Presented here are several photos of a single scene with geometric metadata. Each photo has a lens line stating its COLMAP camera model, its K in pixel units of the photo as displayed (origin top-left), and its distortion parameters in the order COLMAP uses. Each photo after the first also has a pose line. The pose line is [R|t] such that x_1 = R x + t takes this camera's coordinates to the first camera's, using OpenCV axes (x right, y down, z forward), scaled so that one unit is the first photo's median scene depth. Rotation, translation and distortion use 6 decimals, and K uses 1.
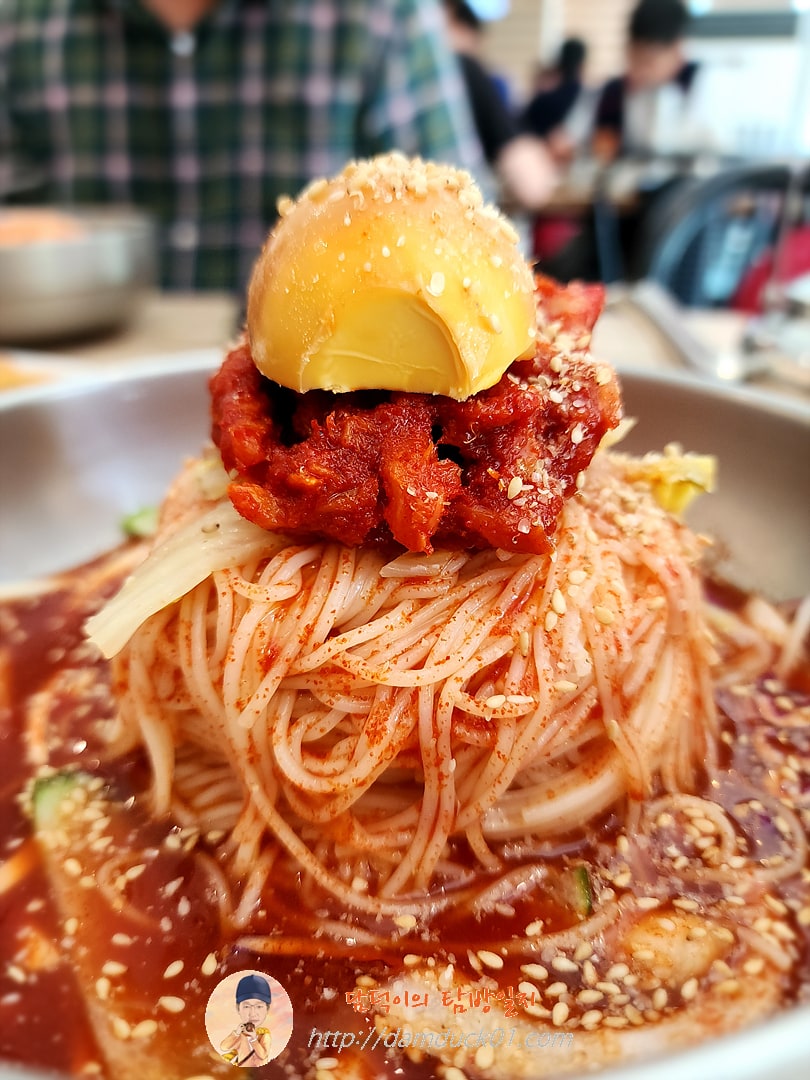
lens RADIAL K [[788.4, 0, 382.3], [0, 788.4, 540.7], [0, 0, 1]] dist [-0.102971, 0.061574]
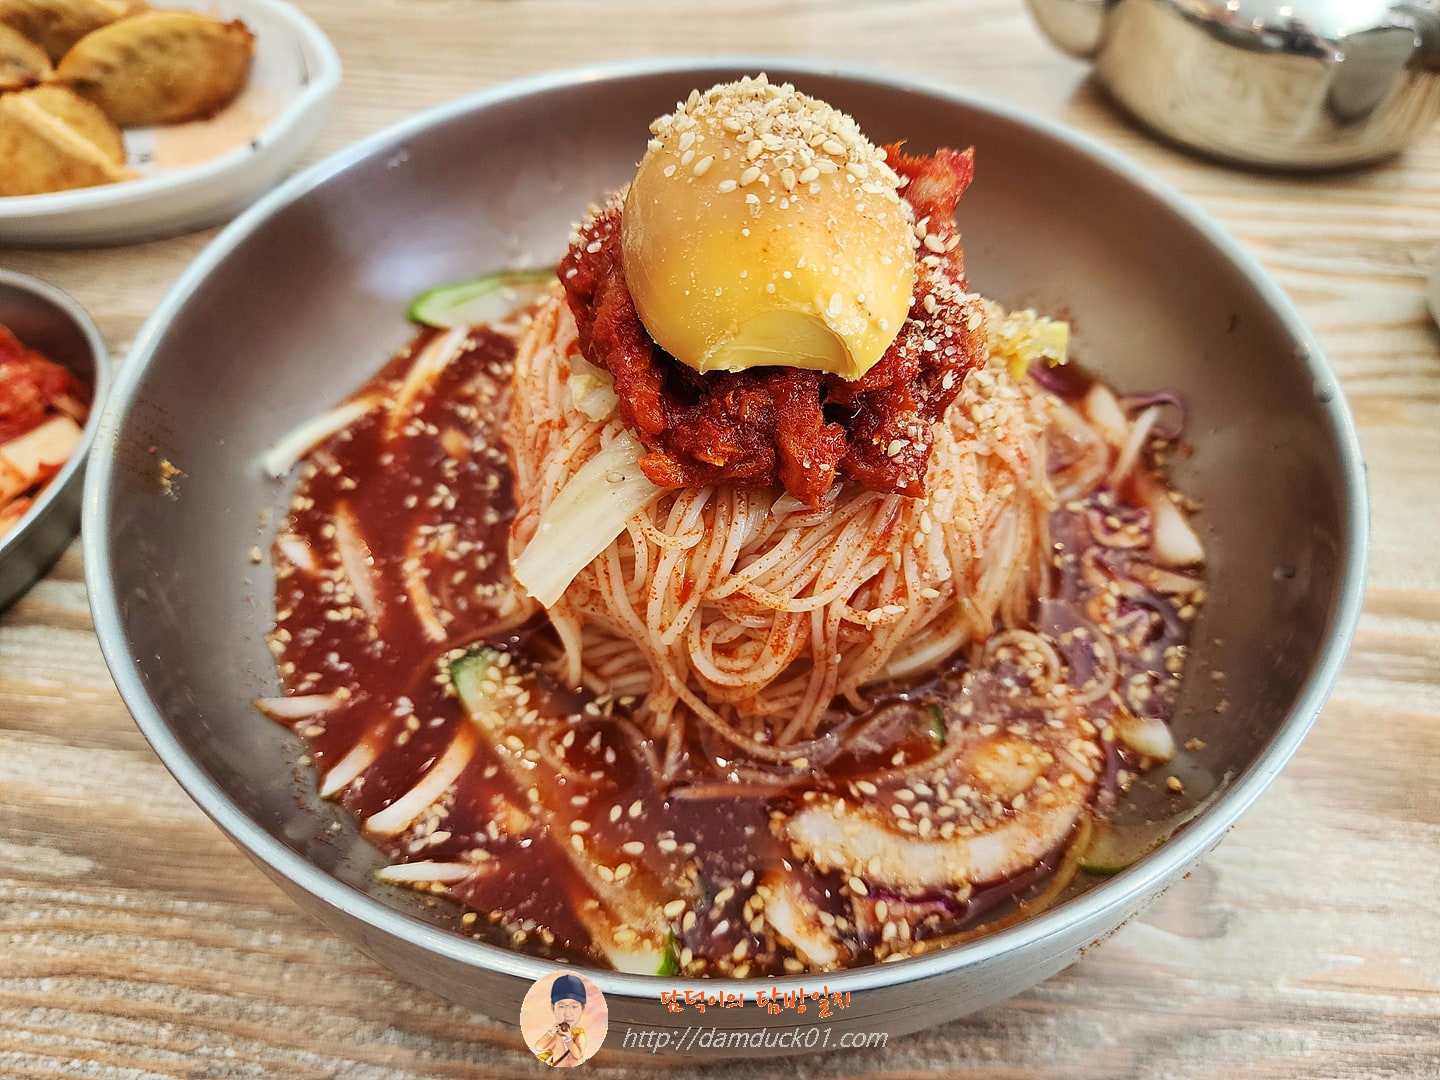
lens RADIAL K [[957.1, 0, 720.0], [0, 957.1, 540.0], [0, 0, 1]] dist [0.003910, -0.000167]
pose [[0.994473, -0.083745, 0.063331, -0.171234], [0.051151, 0.913187, 0.404318, -0.489964], [-0.091693, -0.398844, 0.912423, -0.283673]]
